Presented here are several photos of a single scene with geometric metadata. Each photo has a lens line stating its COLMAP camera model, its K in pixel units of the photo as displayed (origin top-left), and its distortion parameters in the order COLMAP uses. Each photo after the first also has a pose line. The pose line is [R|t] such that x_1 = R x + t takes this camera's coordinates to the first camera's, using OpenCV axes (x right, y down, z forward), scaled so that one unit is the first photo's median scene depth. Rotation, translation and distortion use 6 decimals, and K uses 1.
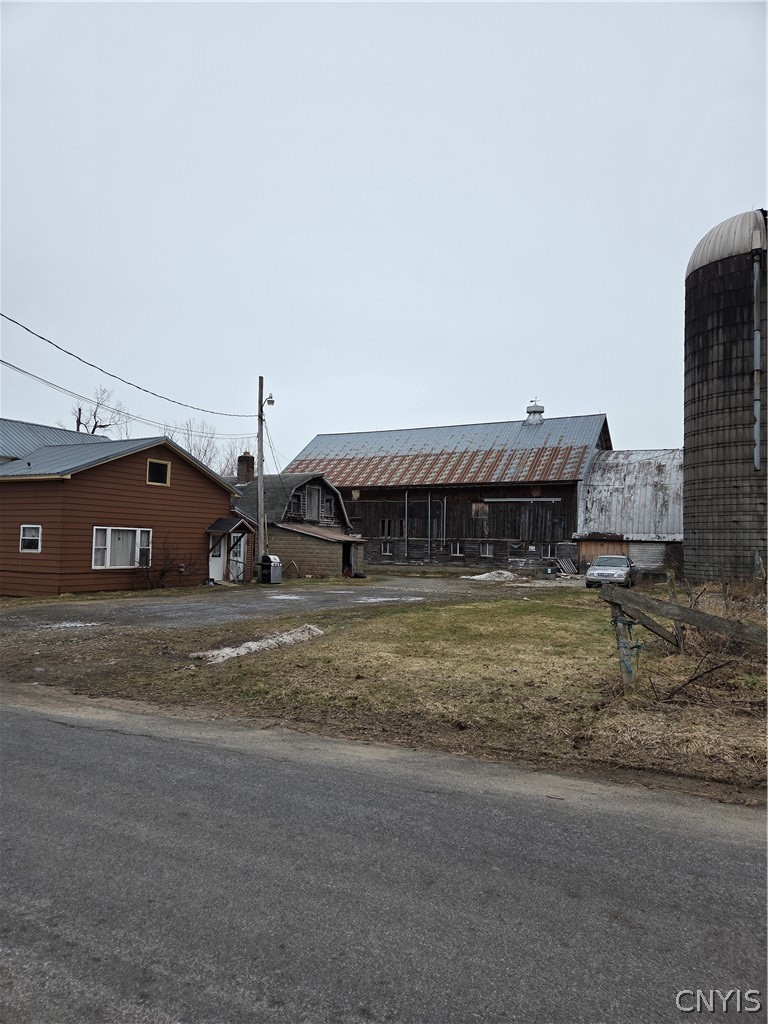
lens RADIAL K [[680.7, 0, 379.1], [0, 680.7, 516.7], [0, 0, 1]] dist [0.098768, -0.088358]
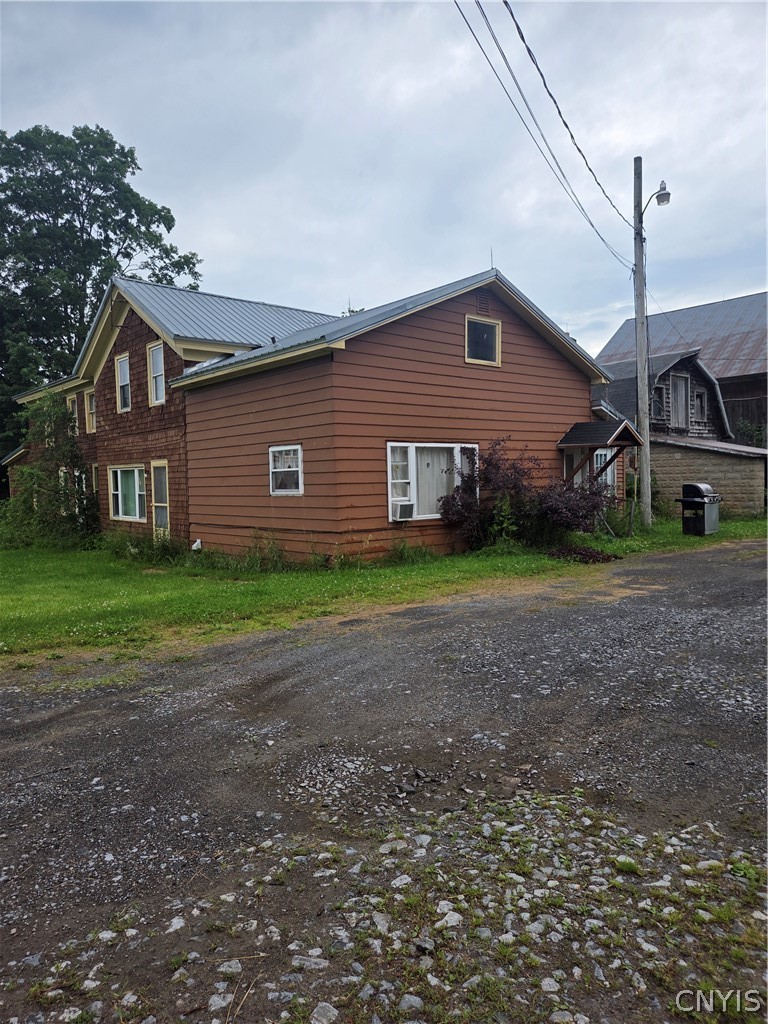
lens RADIAL K [[680.3, 0, 384.0], [0, 680.3, 512.0], [0, 0, 1]] dist [0.125720, -0.147296]
pose [[0.943974, -0.031472, -0.328516, -0.225763], [0.060390, 0.995107, 0.078194, 0.024363], [0.324448, -0.093652, 0.941256, 0.459873]]
